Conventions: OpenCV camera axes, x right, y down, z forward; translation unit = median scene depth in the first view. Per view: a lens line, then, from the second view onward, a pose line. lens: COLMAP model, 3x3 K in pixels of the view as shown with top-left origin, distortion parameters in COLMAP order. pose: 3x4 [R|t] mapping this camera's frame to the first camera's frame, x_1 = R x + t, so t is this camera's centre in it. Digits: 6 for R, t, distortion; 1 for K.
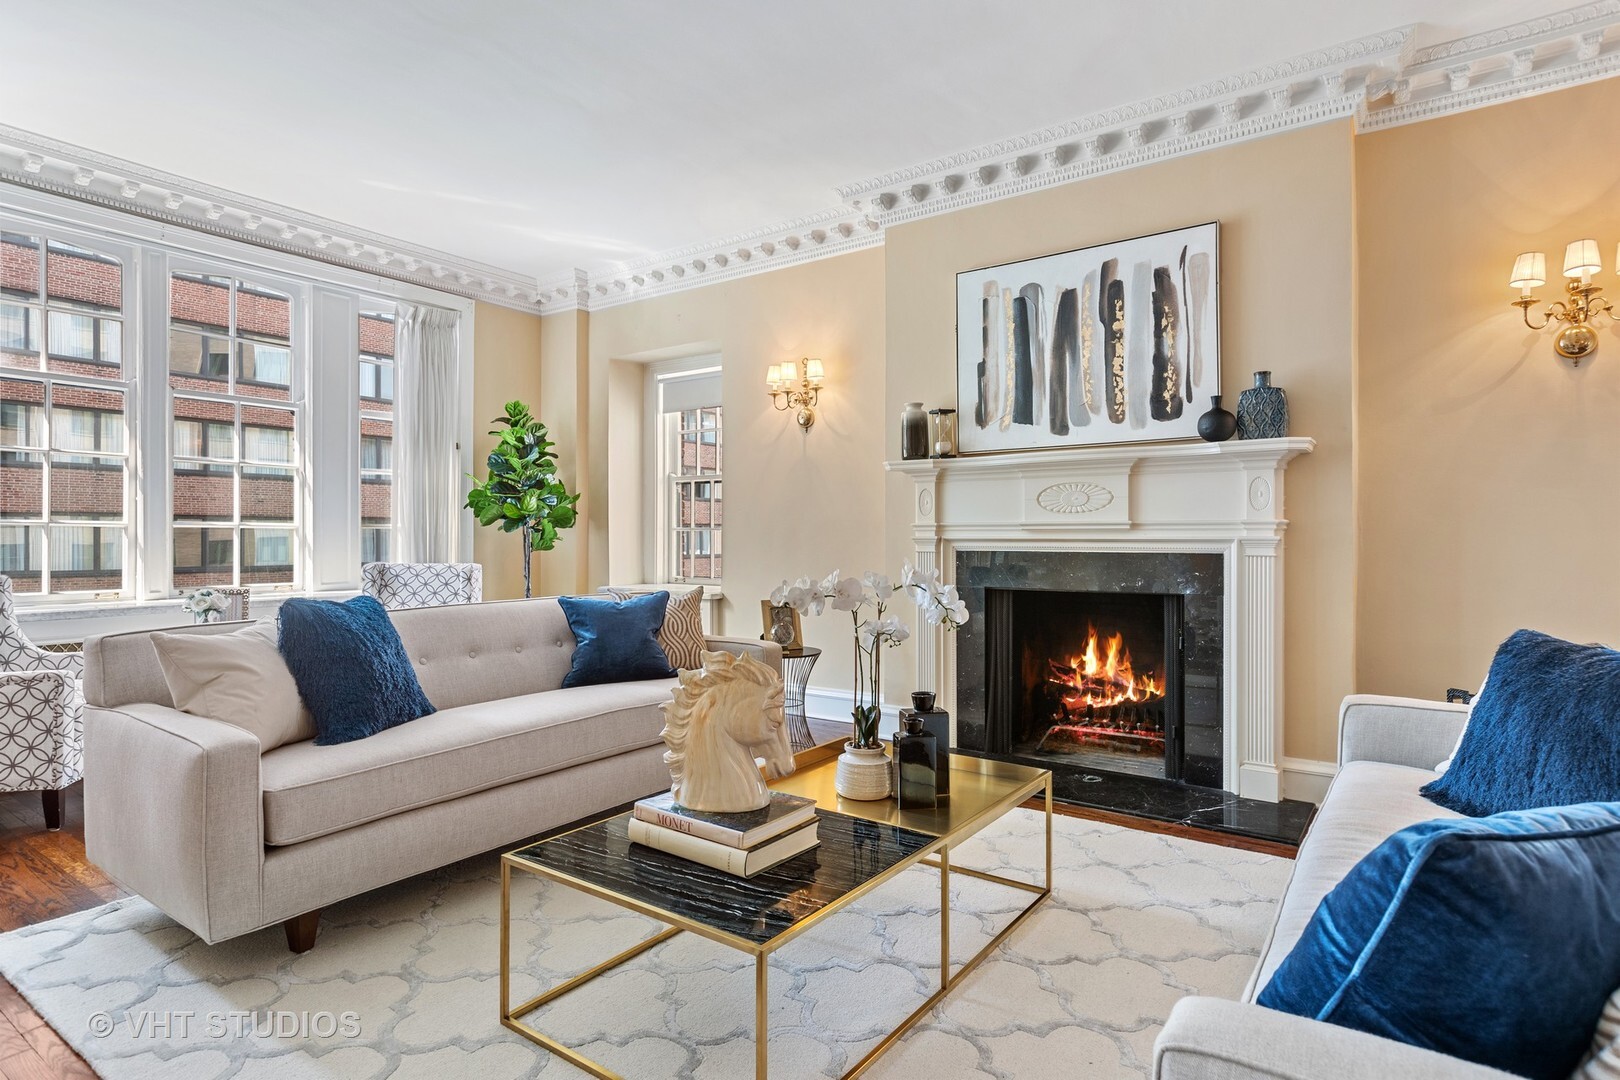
lens RADIAL K [[868.9, 0, 814.3], [0, 868.9, 538.4], [0, 0, 1]] dist [0.010077, -0.007684]
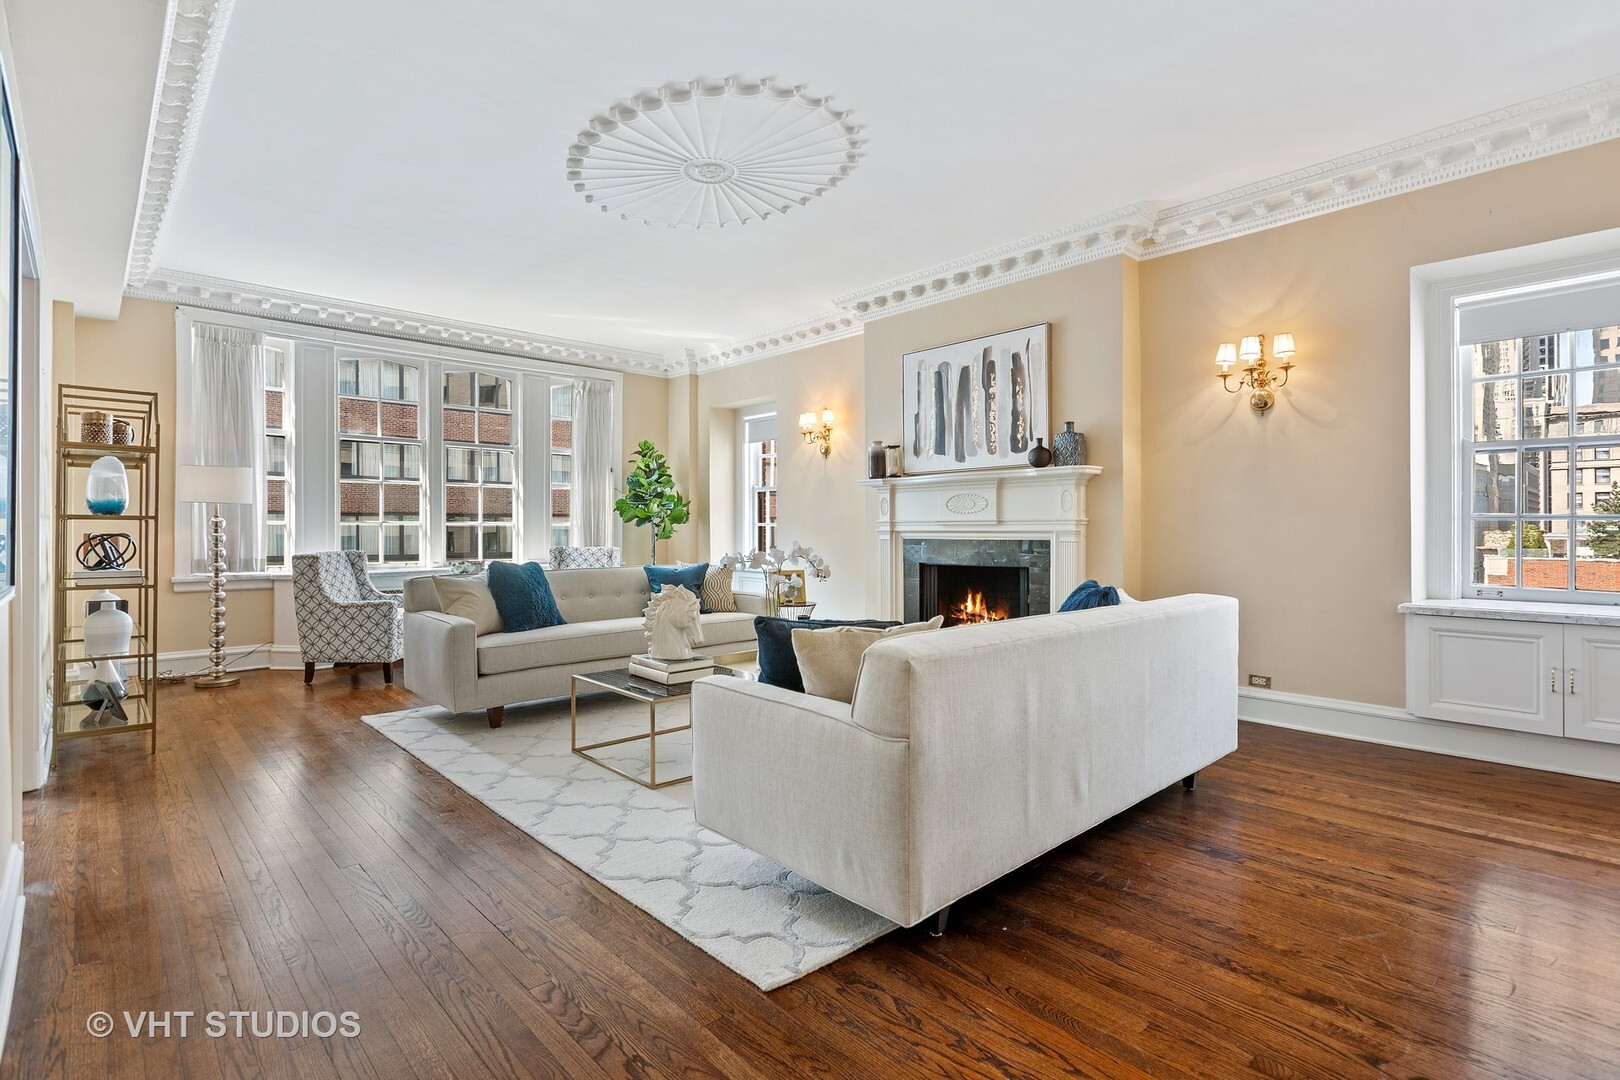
lens RADIAL K [[778.2, 0, 806.0], [0, 778.2, 530.1], [0, 0, 1]] dist [-0.002338, 0.000421]
pose [[0.978531, -0.001735, -0.206093, 0.290749], [0.001505, 0.999998, -0.001274, 0.000849], [0.206094, 0.000936, 0.978532, -0.371647]]
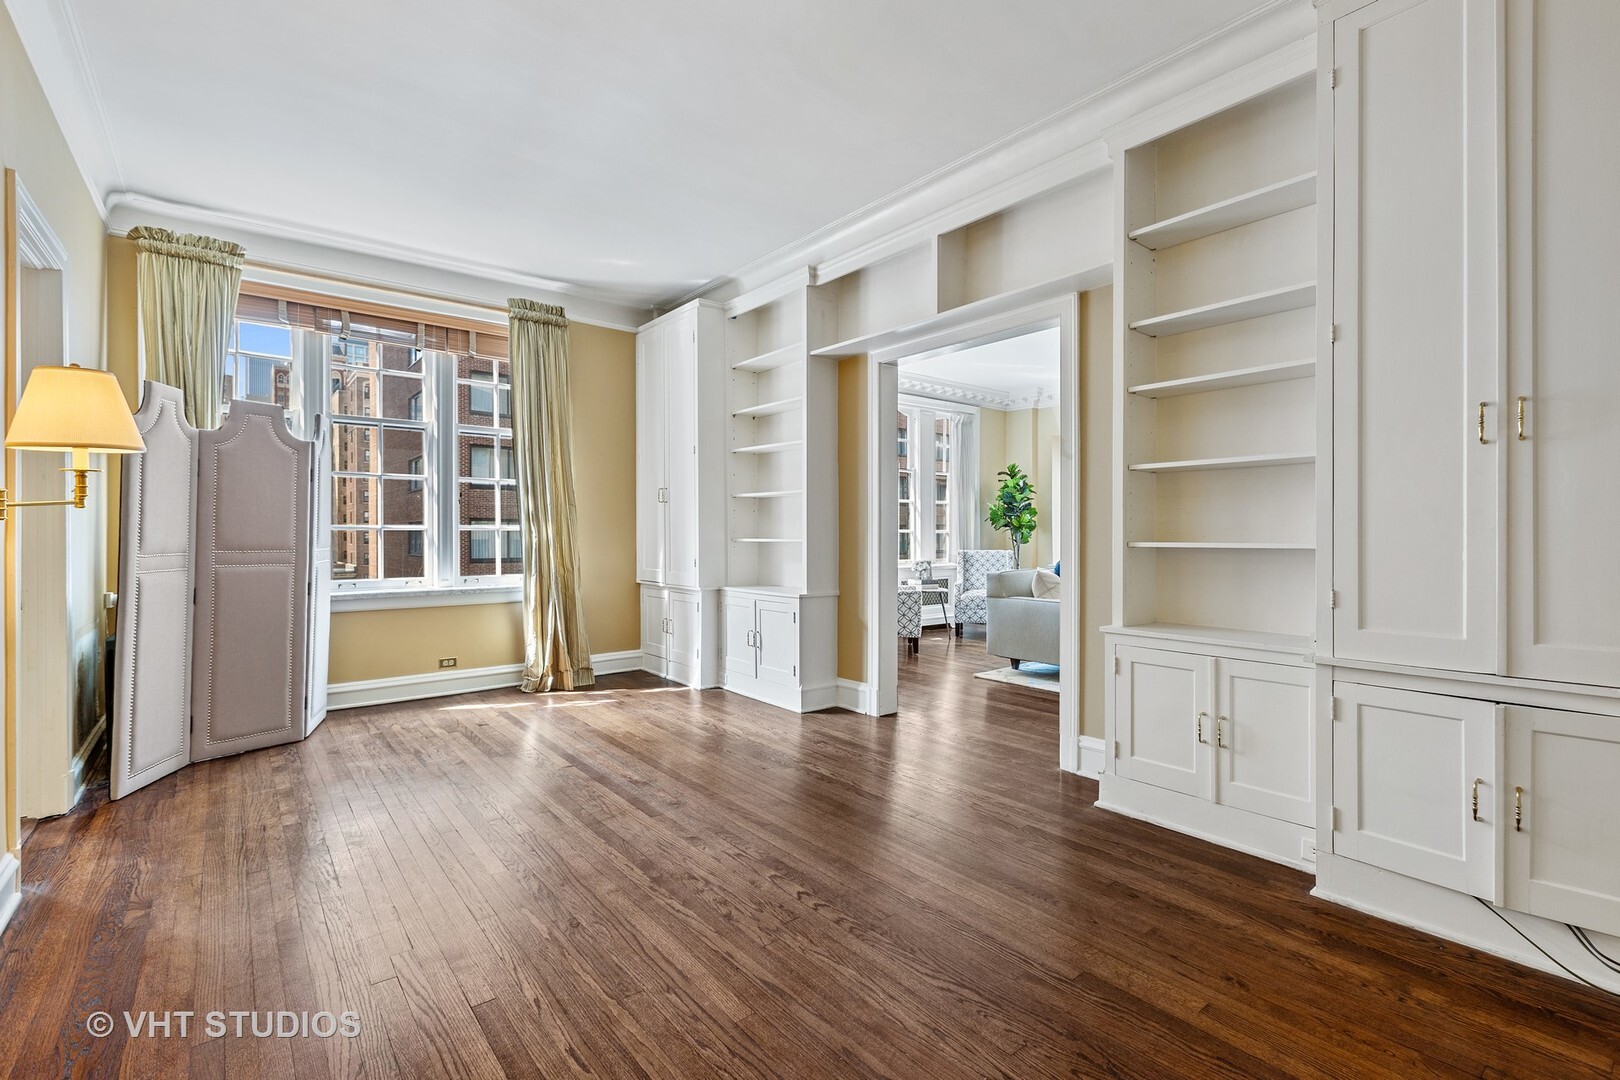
lens RADIAL K [[731.9, 0, 809.9], [0, 731.9, 534.6], [0, 0, 1]] dist [0.001802, 0.000339]
pose [[0.961655, -0.000433, -0.274263, -0.460238], [-0.000729, 0.999991, -0.004136, 0.001290], [0.274262, 0.004177, 0.961646, -0.852456]]
